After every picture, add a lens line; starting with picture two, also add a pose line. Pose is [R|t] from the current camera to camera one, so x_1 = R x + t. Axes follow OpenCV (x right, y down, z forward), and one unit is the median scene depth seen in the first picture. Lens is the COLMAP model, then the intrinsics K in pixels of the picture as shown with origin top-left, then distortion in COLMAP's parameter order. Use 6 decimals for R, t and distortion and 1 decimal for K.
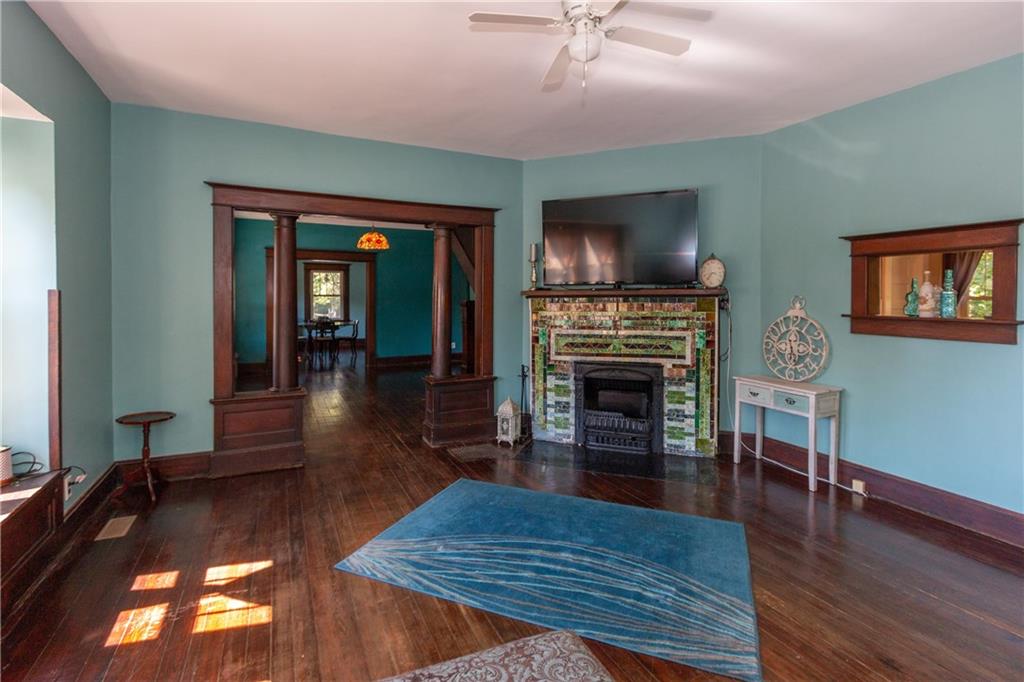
lens RADIAL K [[478.9, 0, 514.7], [0, 478.9, 304.4], [0, 0, 1]] dist [-0.000950, 0.001296]
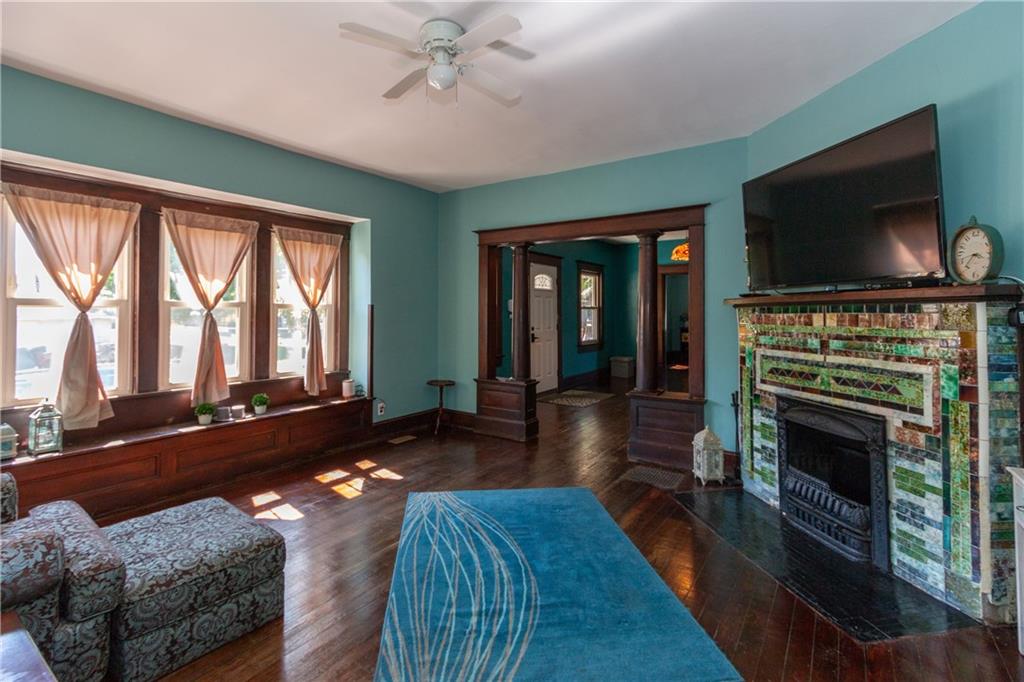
lens RADIAL K [[478.9, 0, 505.2], [0, 478.9, 304.1], [0, 0, 1]] dist [-0.000950, 0.001296]
pose [[0.492741, -0.015125, -0.870045, 0.590048], [-0.011772, 0.999642, -0.024045, 0.005316], [0.870096, 0.022090, 0.492386, 0.301652]]
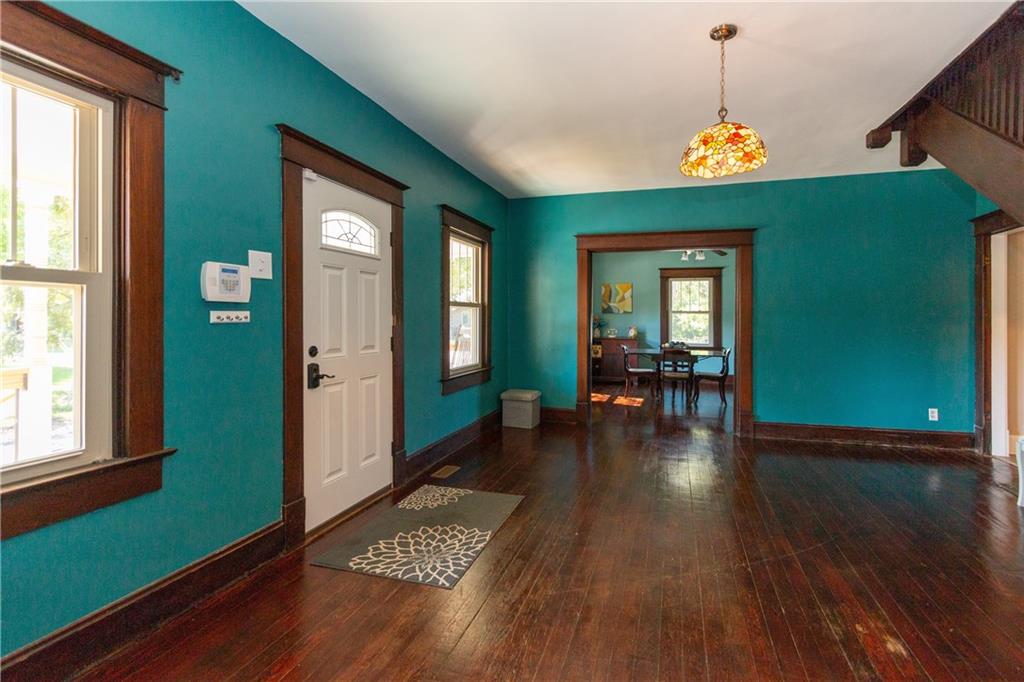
lens RADIAL K [[478.9, 0, 528.8], [0, 478.9, 316.7], [0, 0, 1]] dist [-0.000950, 0.001296]
pose [[0.731364, -0.001274, -0.681986, -0.247503], [-0.014352, 0.999748, -0.017259, 0.011709], [0.681836, 0.022410, 0.731162, 0.992425]]
